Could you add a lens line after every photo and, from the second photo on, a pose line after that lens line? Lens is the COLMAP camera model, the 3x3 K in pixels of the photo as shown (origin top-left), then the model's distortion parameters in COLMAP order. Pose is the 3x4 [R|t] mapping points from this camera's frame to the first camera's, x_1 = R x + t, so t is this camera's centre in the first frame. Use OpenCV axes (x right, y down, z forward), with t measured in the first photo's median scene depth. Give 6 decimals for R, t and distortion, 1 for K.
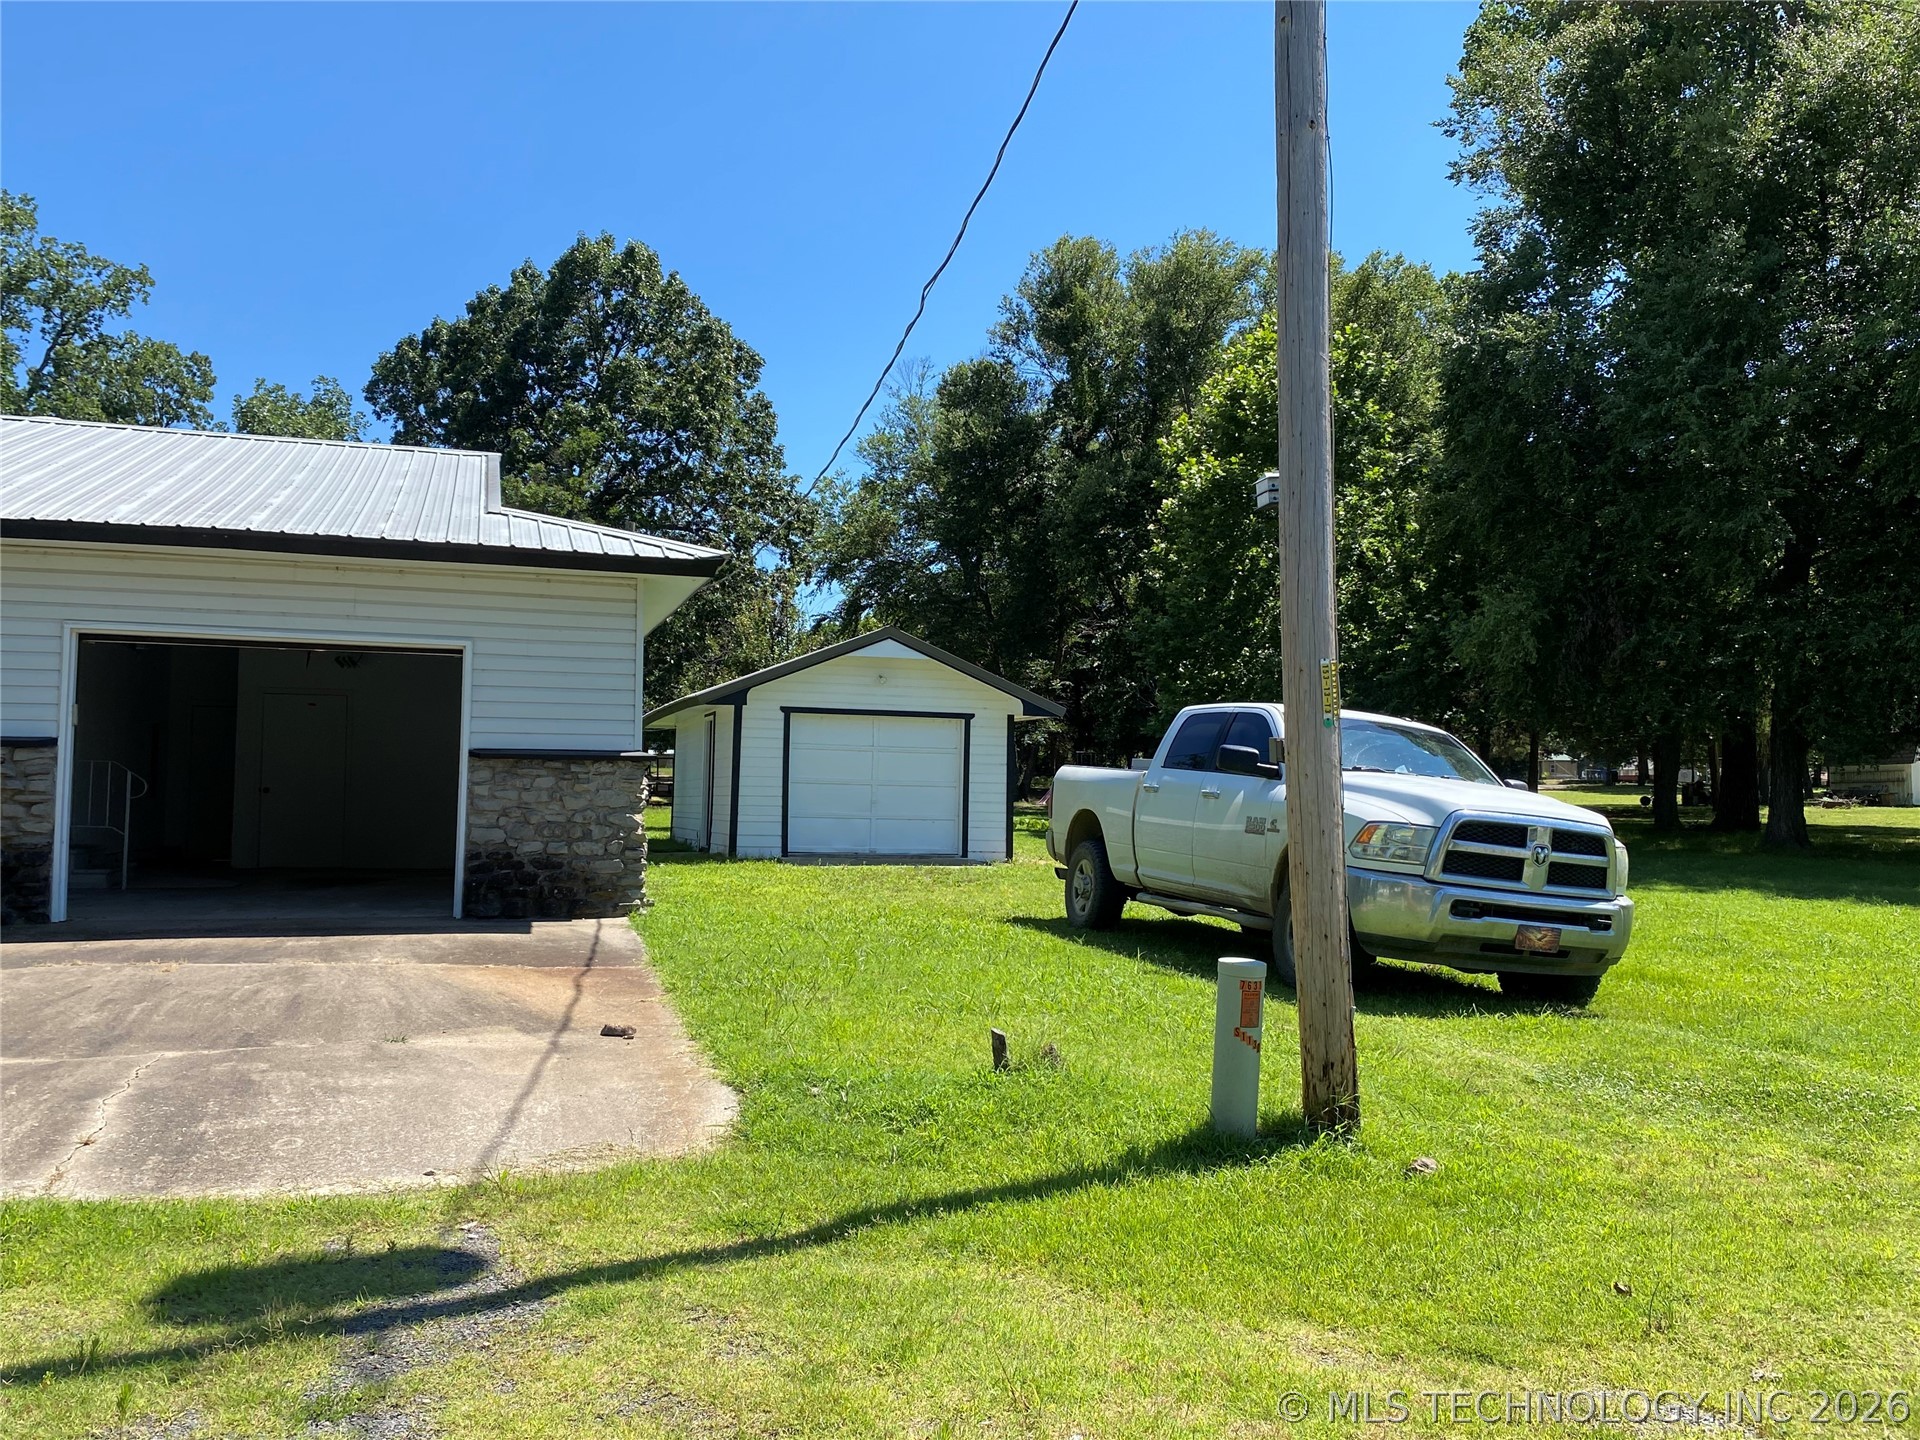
lens RADIAL K [[1529.8, 0, 979.2], [0, 1529.8, 705.7], [0, 0, 1]] dist [0.074958, -0.138295]
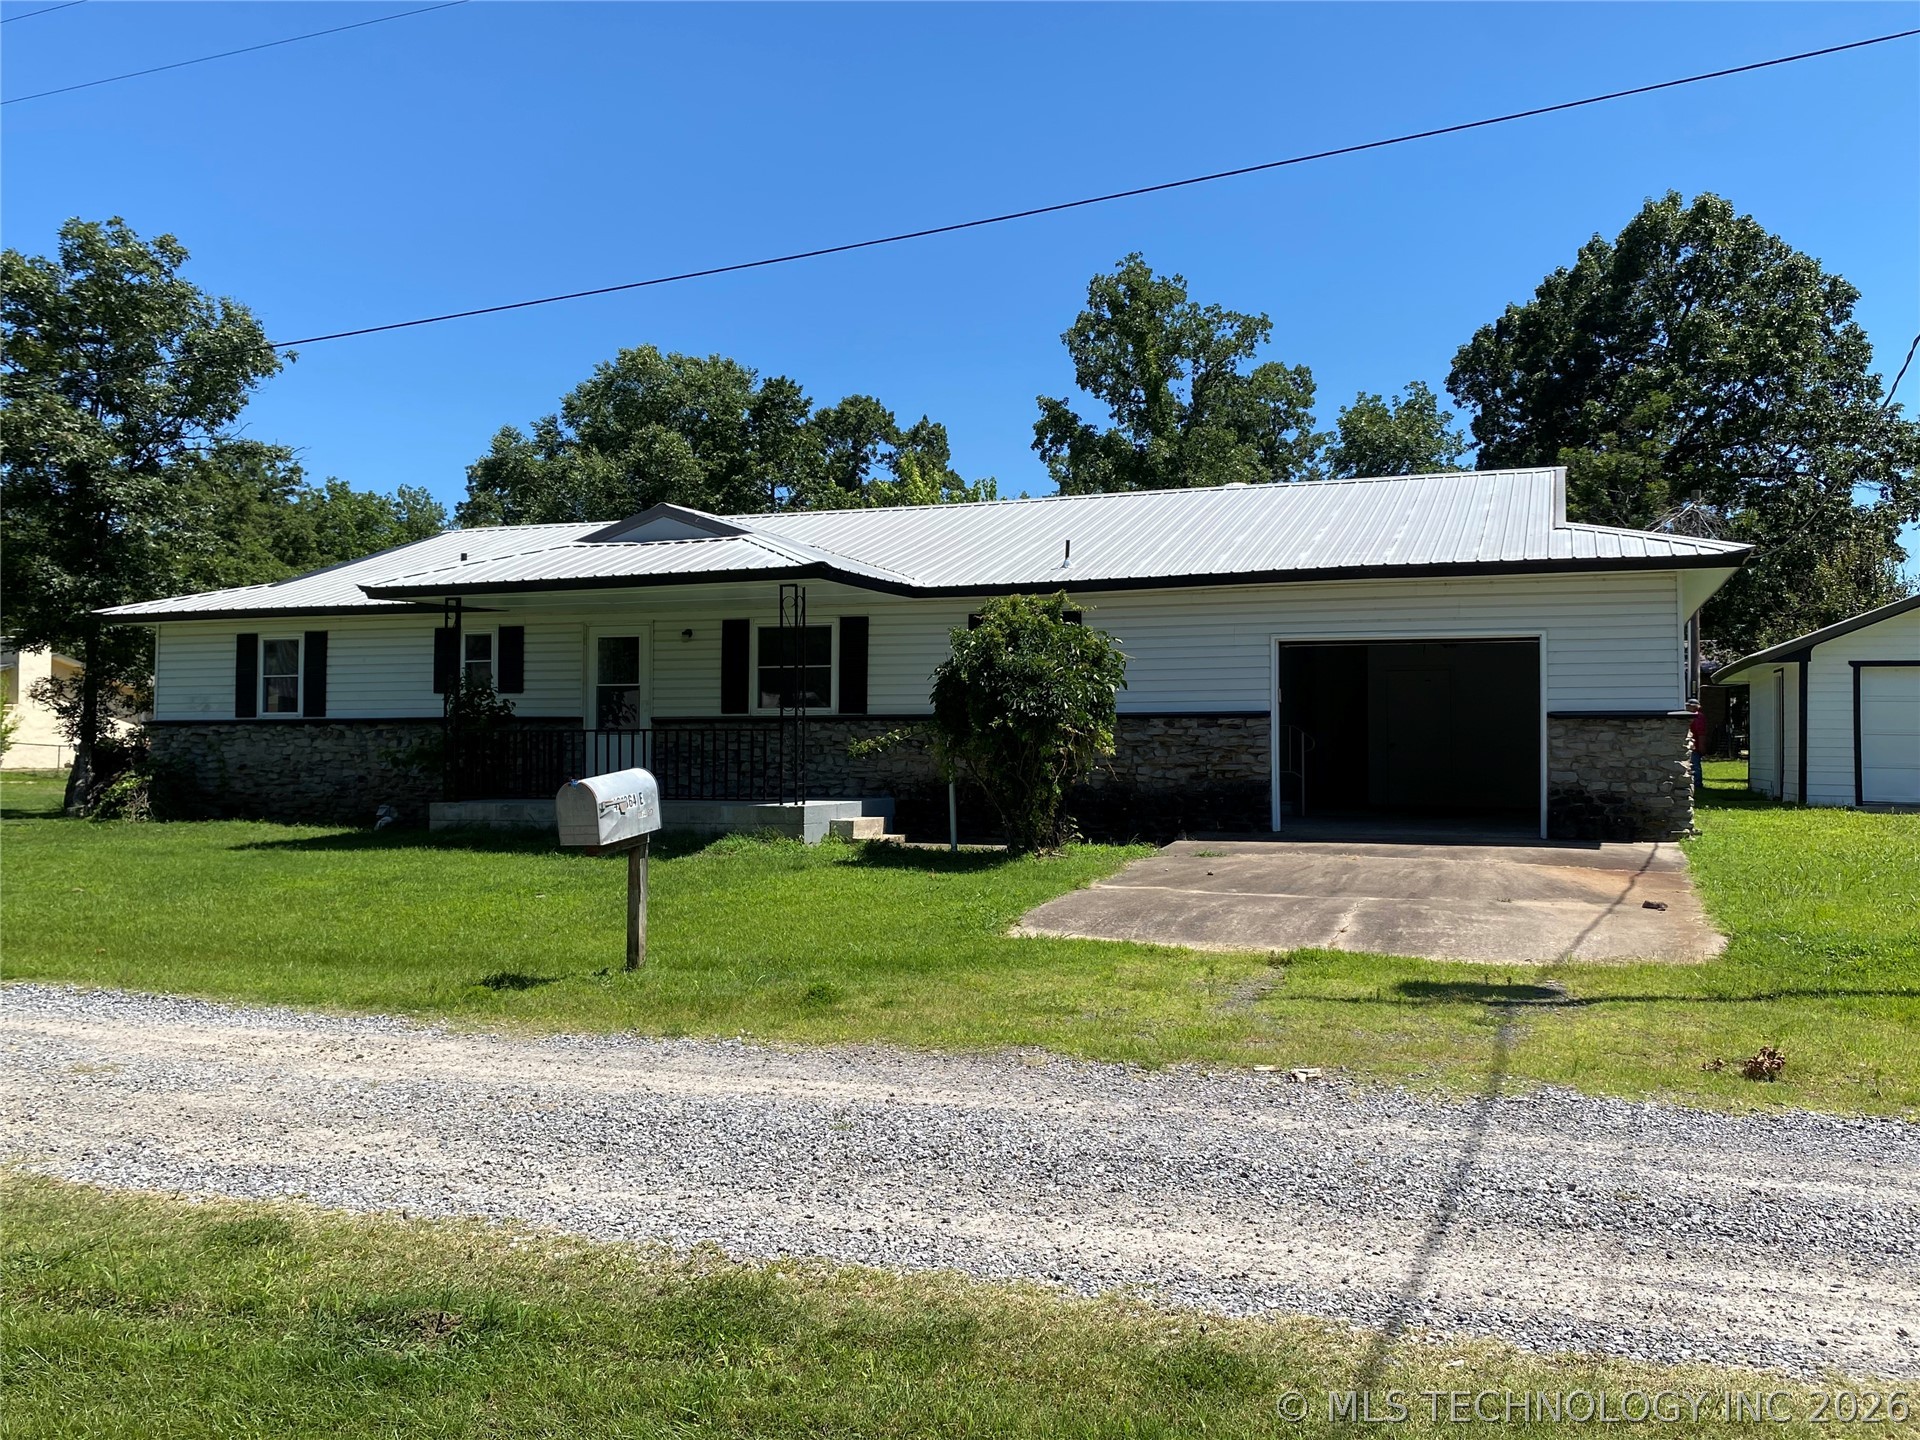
lens RADIAL K [[1529.8, 0, 979.2], [0, 1529.8, 705.7], [0, 0, 1]] dist [0.074958, -0.138295]
pose [[0.778563, -0.026007, -0.627028, 0.119900], [0.043860, 0.998953, 0.013028, -0.015820], [0.626032, -0.037644, 0.778888, -0.337503]]
